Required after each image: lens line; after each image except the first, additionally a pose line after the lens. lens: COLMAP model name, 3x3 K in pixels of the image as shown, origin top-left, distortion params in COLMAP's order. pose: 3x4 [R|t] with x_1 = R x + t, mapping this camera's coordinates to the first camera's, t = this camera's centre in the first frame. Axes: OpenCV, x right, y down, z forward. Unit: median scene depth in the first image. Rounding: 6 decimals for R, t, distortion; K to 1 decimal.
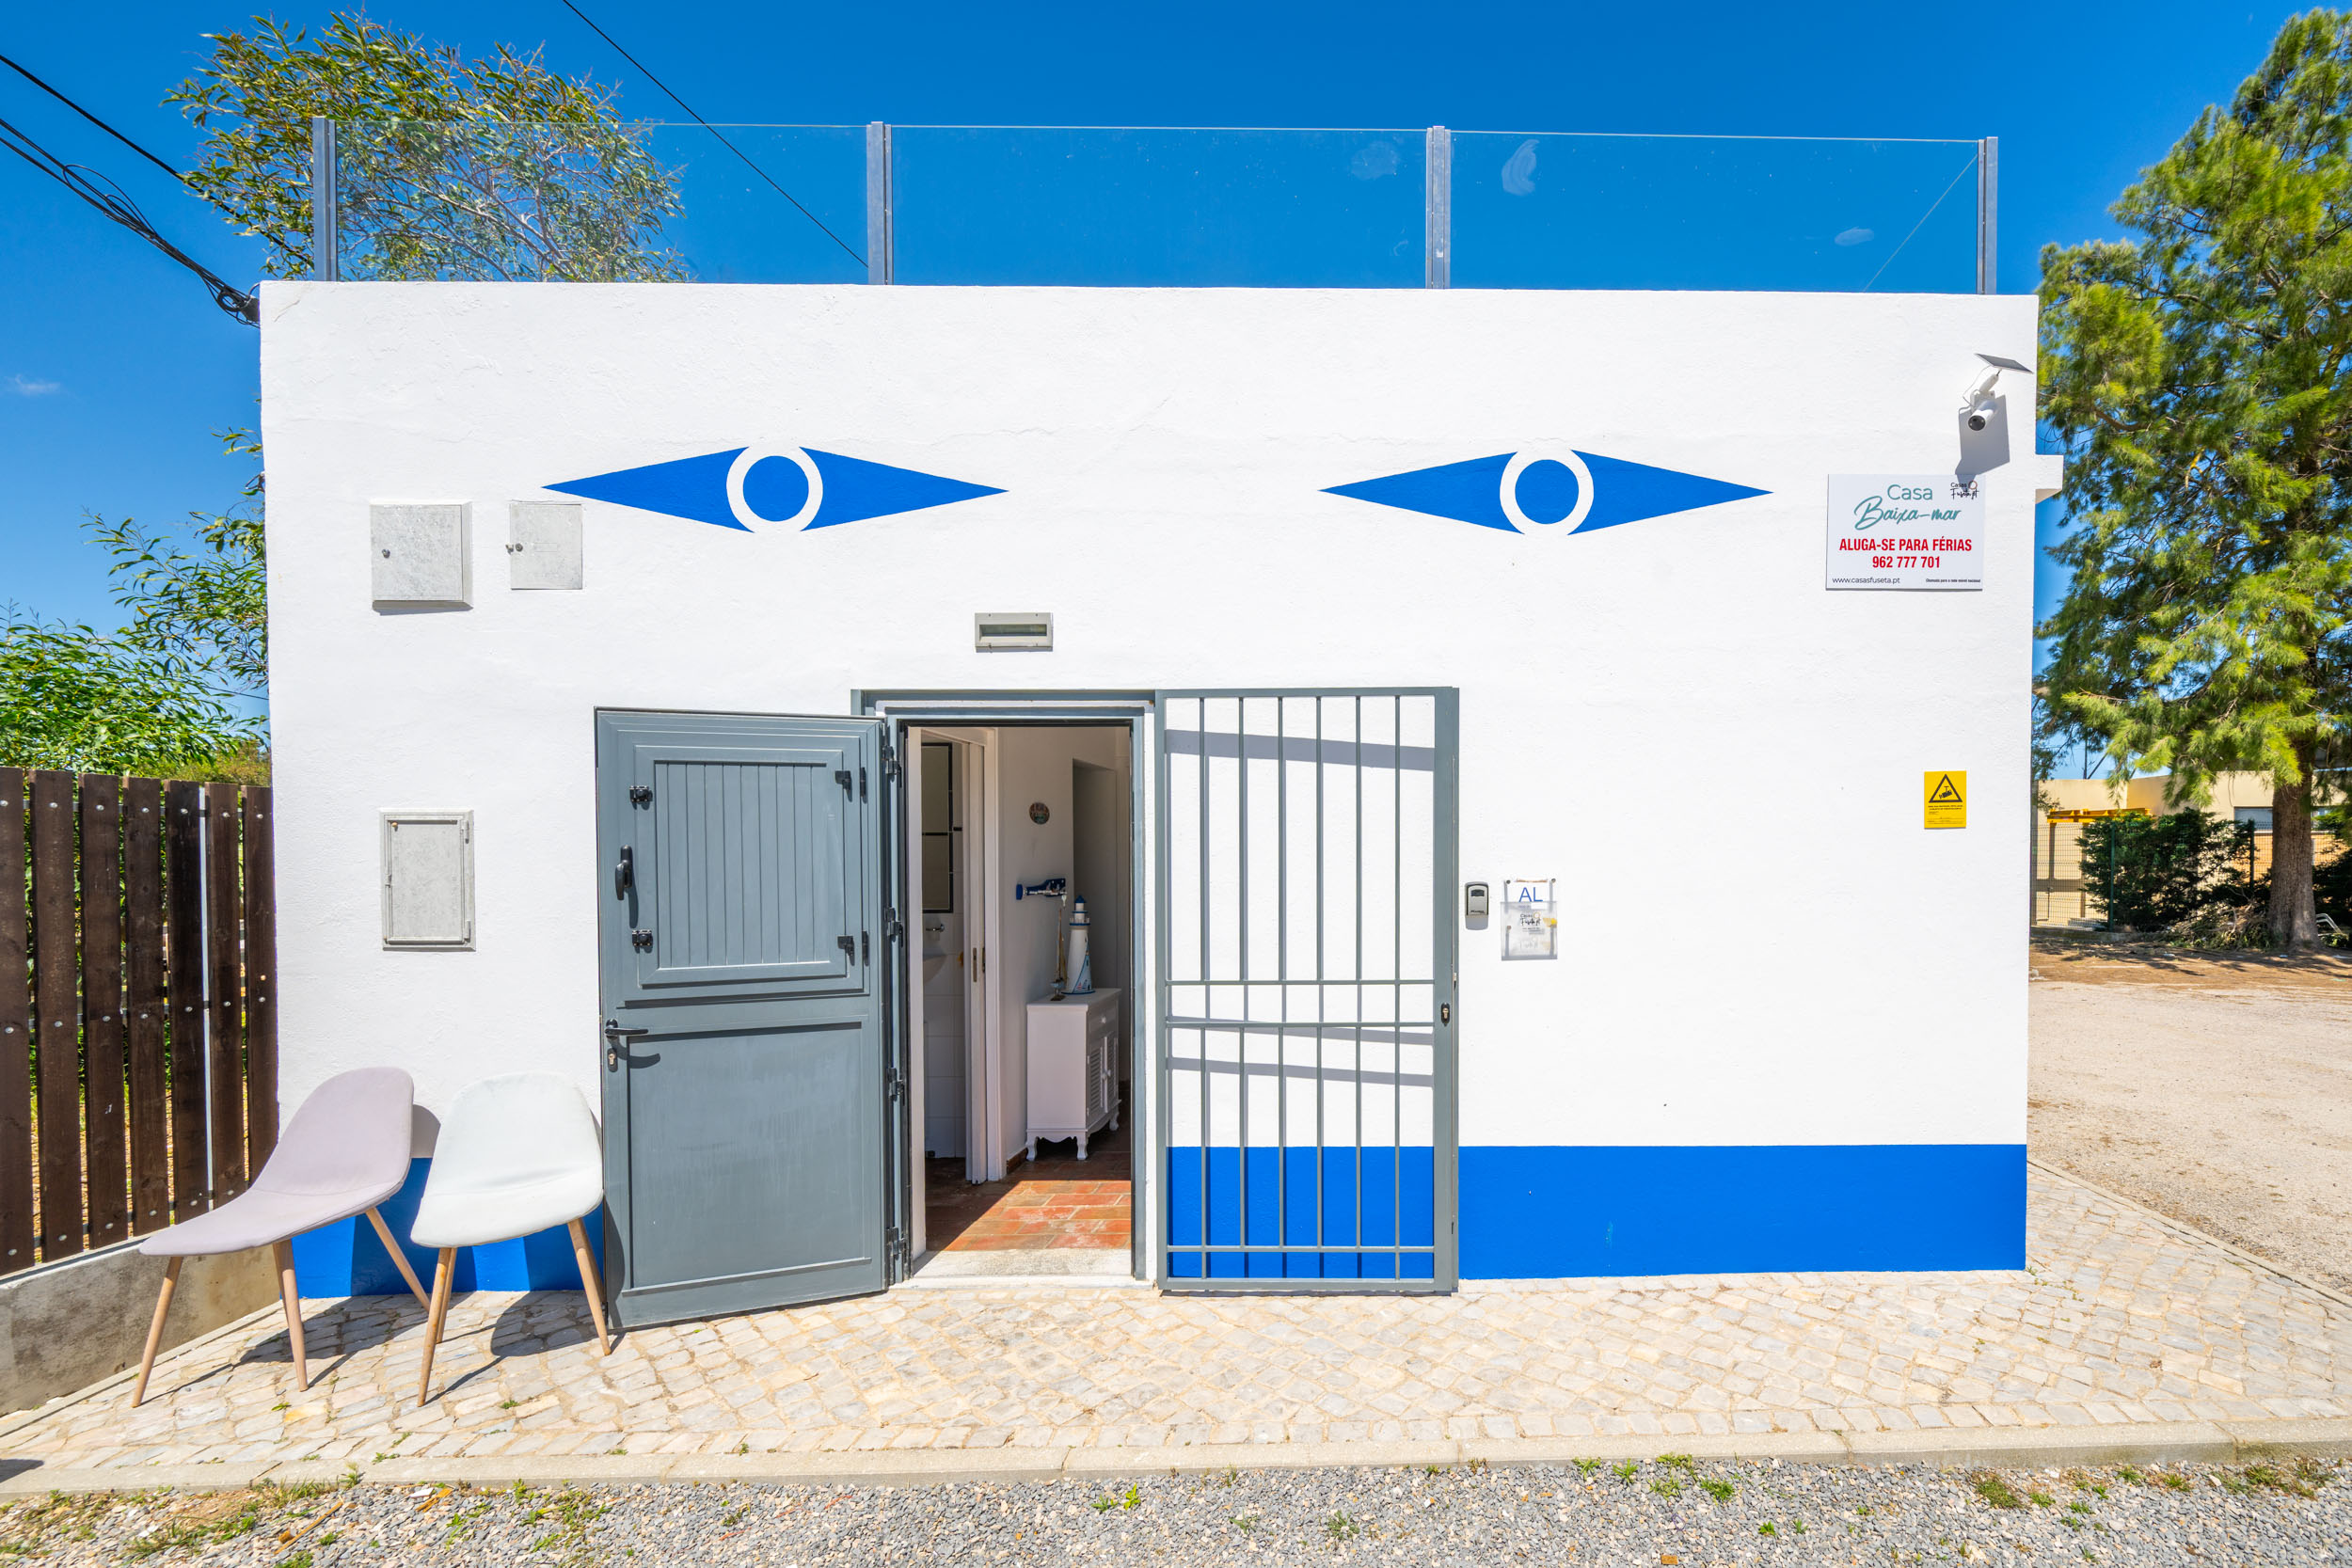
lens RADIAL K [[975.1, 0, 1398.4], [0, 975.1, 878.7], [0, 0, 1]] dist [-0.001262, -0.000316]
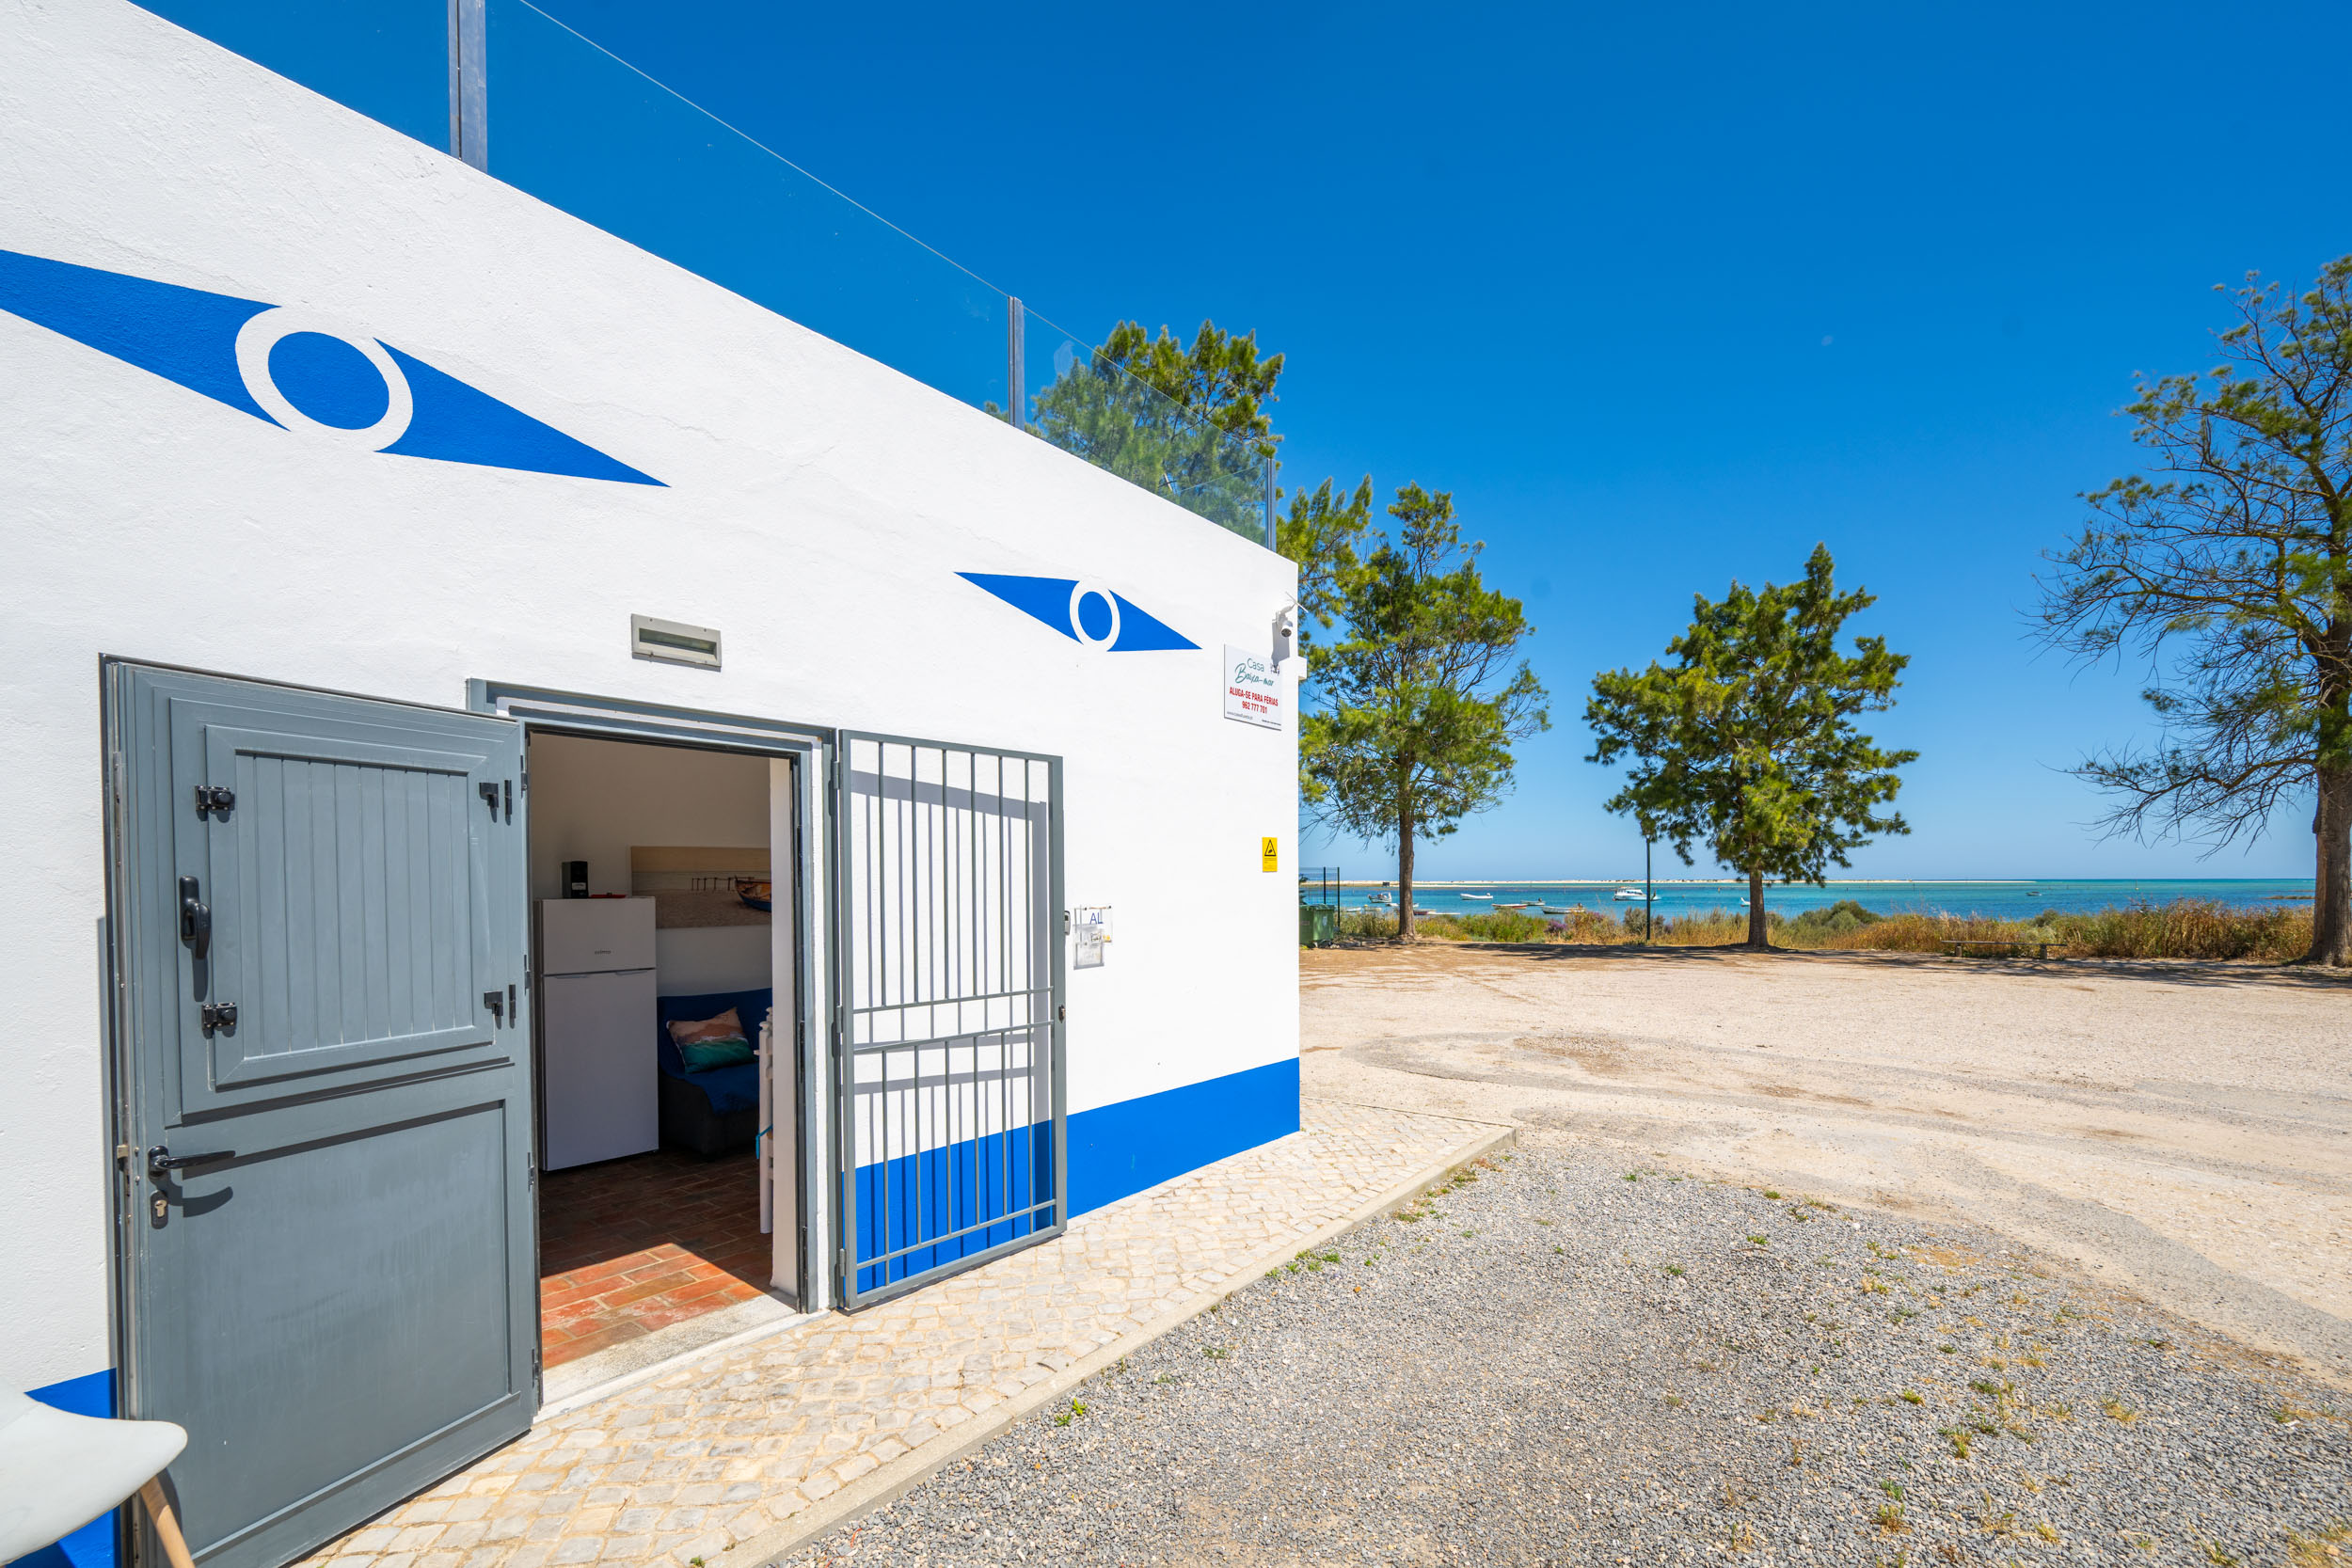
lens RADIAL K [[946.1, 0, 1165.4], [0, 946.1, 903.3], [0, 0, 1]] dist [-0.002307, 0.000021]
pose [[0.656773, -0.013500, 0.753967, -0.770709], [0.019581, 0.999808, 0.000845, -0.002963], [-0.753834, 0.014209, 0.656911, 0.082742]]
